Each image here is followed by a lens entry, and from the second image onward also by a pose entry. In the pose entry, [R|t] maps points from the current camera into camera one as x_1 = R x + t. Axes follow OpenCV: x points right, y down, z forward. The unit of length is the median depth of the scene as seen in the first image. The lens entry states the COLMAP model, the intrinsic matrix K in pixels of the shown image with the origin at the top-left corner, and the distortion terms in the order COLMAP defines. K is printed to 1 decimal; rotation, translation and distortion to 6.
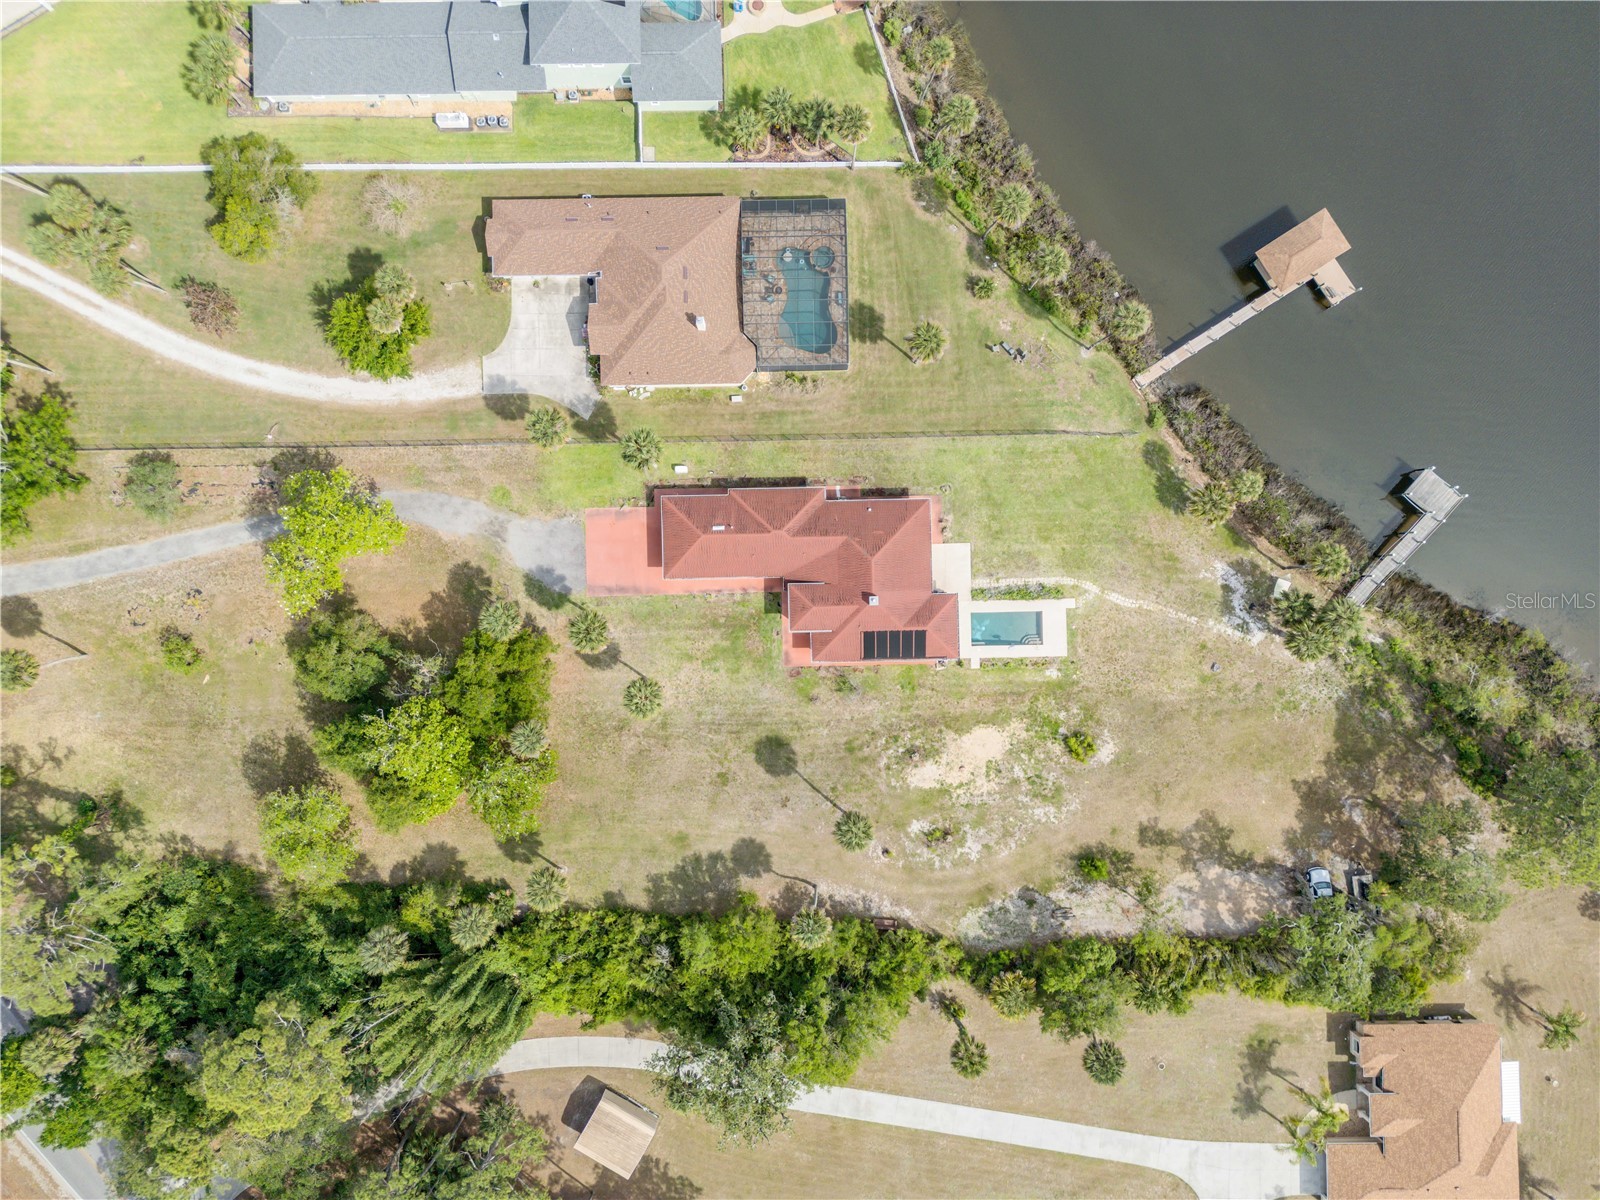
lens RADIAL K [[1121.4, 0, 799.2], [0, 1121.4, 601.0], [0, 0, 1]] dist [0.082219, -0.084938]
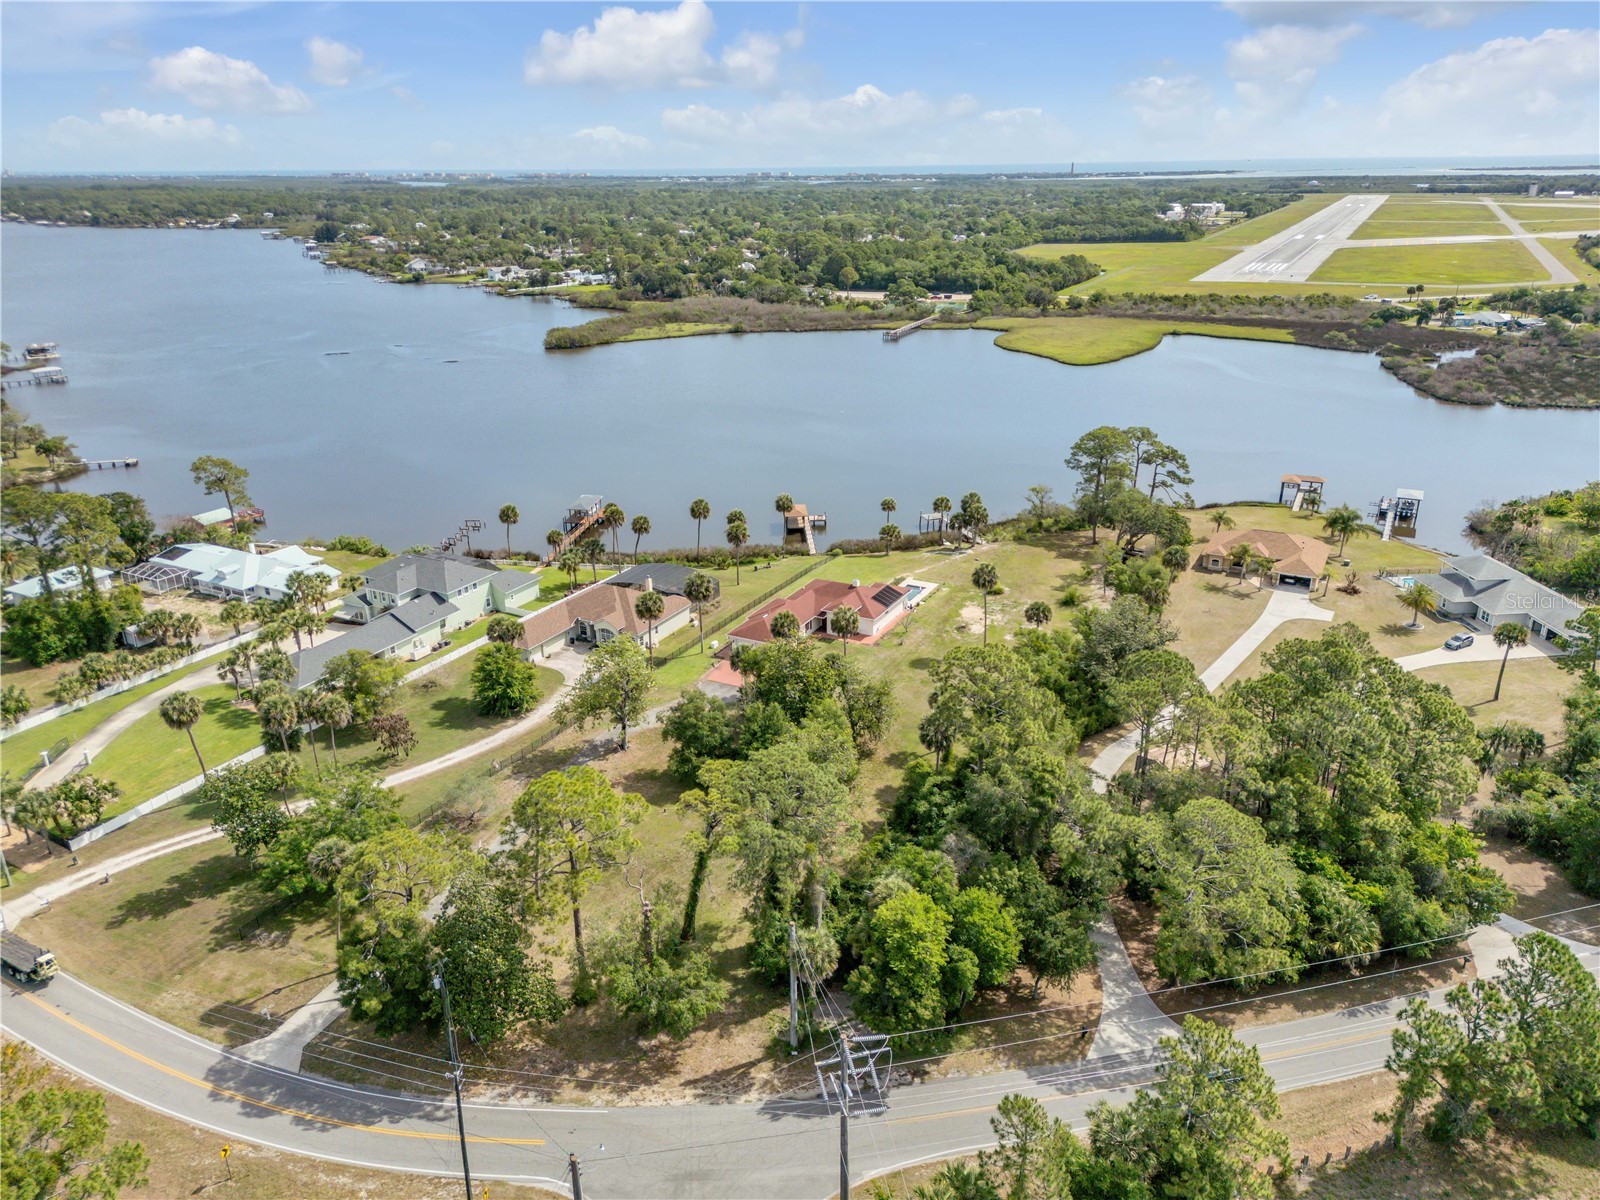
lens RADIAL K [[1121.4, 0, 799.2], [0, 1121.4, 601.0], [0, 0, 1]] dist [0.082219, -0.084938]
pose [[0.487888, -0.317301, 0.813195, -1.198695], [0.872905, 0.179209, -0.453786, 0.617566], [-0.001745, 0.931238, 0.364408, 0.425077]]
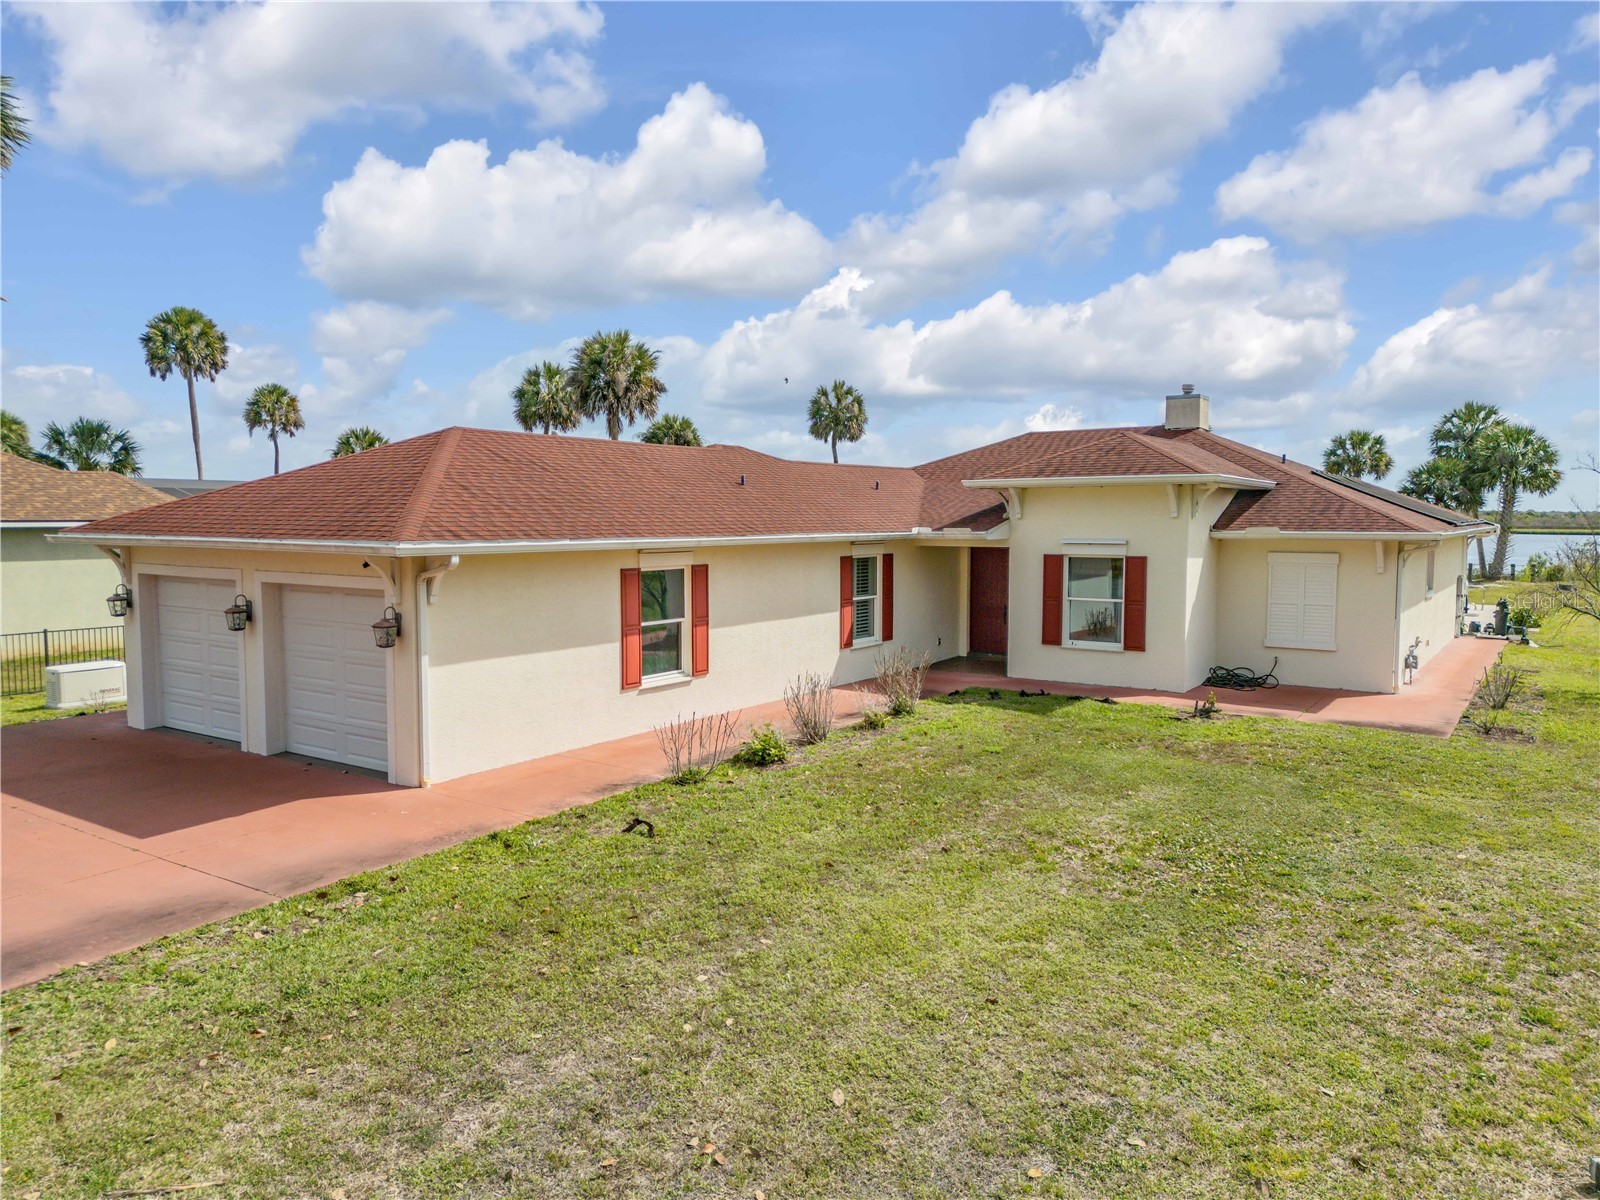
lens RADIAL K [[1121.4, 0, 799.2], [0, 1121.4, 601.0], [0, 0, 1]] dist [0.082219, -0.084938]
pose [[0.585273, -0.060231, 0.808596, -0.183745], [0.810789, 0.054241, -0.582820, 0.076489], [-0.008755, 0.996710, 0.080580, 0.969495]]
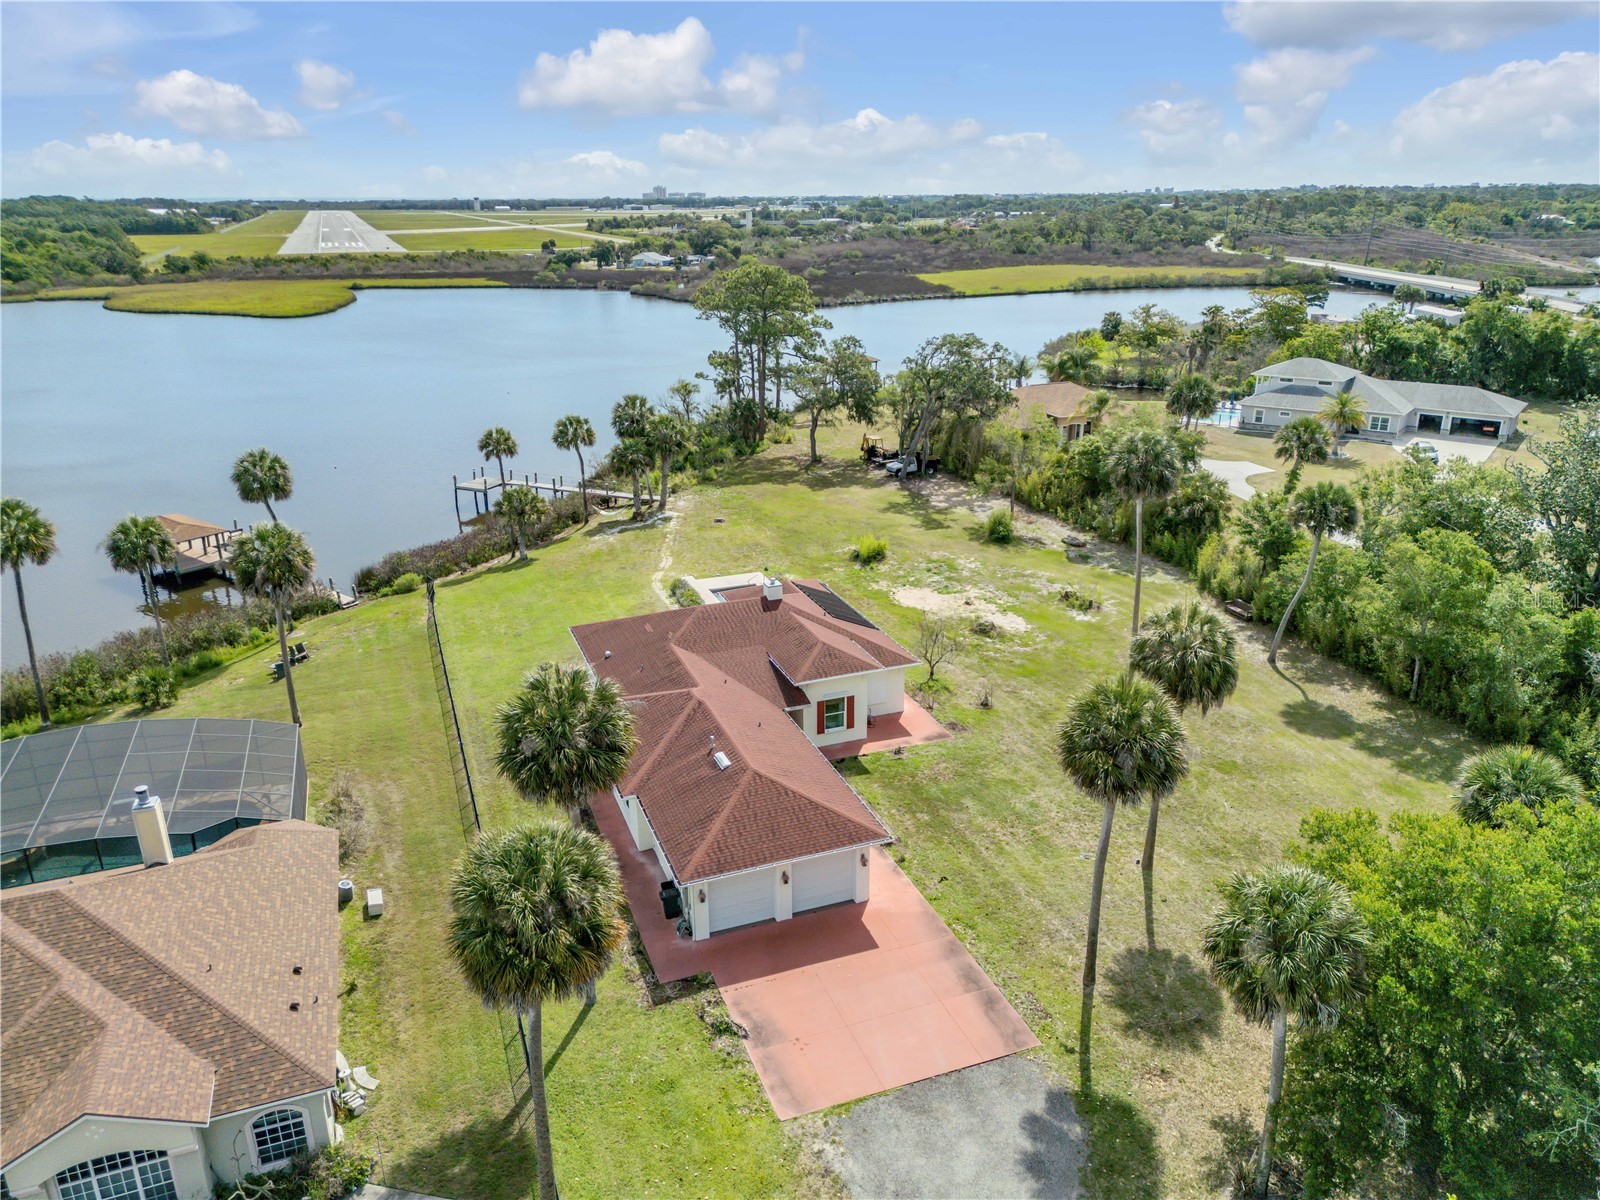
lens RADIAL K [[1121.4, 0, 799.2], [0, 1121.4, 601.0], [0, 0, 1]] dist [0.082219, -0.084938]
pose [[-0.335899, -0.313894, 0.888055, -0.410574], [0.941892, -0.108631, 0.317866, -0.156387], [-0.003306, 0.943223, 0.332144, 0.778003]]
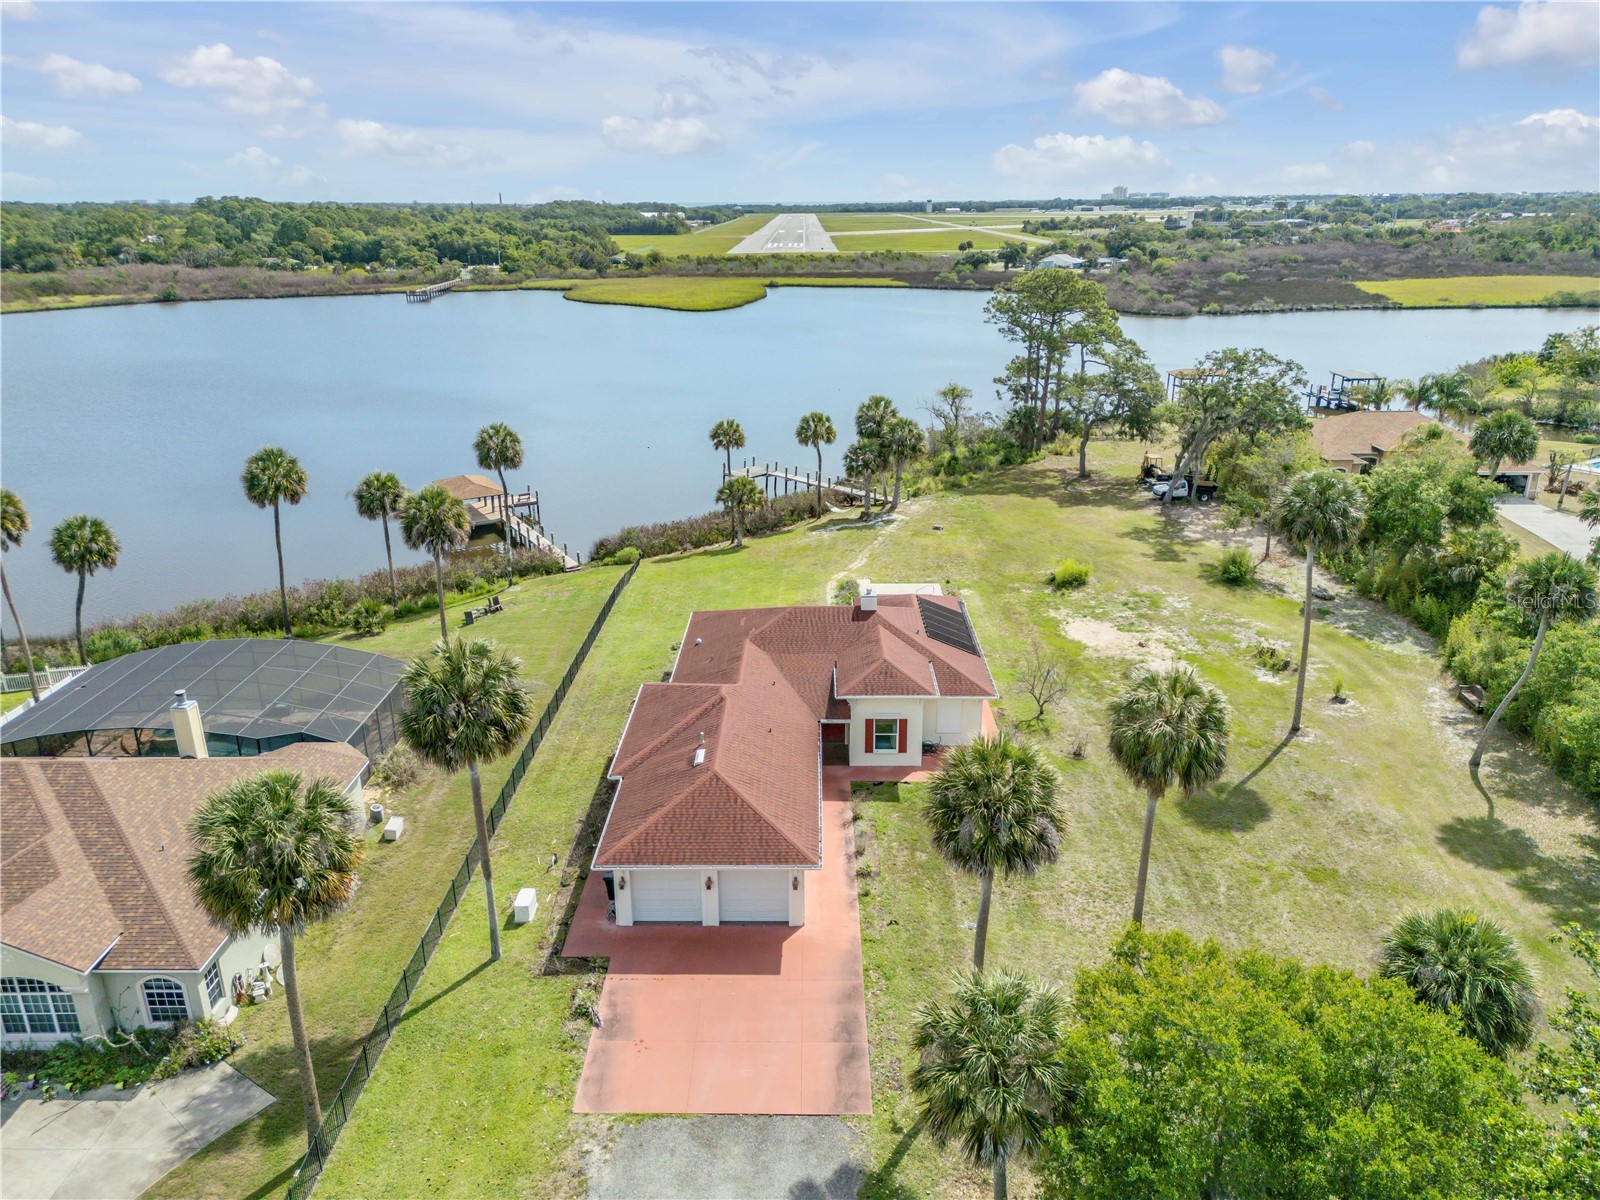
lens RADIAL K [[1121.4, 0, 799.2], [0, 1121.4, 601.0], [0, 0, 1]] dist [0.082219, -0.084938]
pose [[0.035450, -0.332097, 0.942579, -0.423744], [0.999354, 0.017281, -0.031496, -0.015892], [-0.005828, 0.943087, 0.332495, 0.777383]]
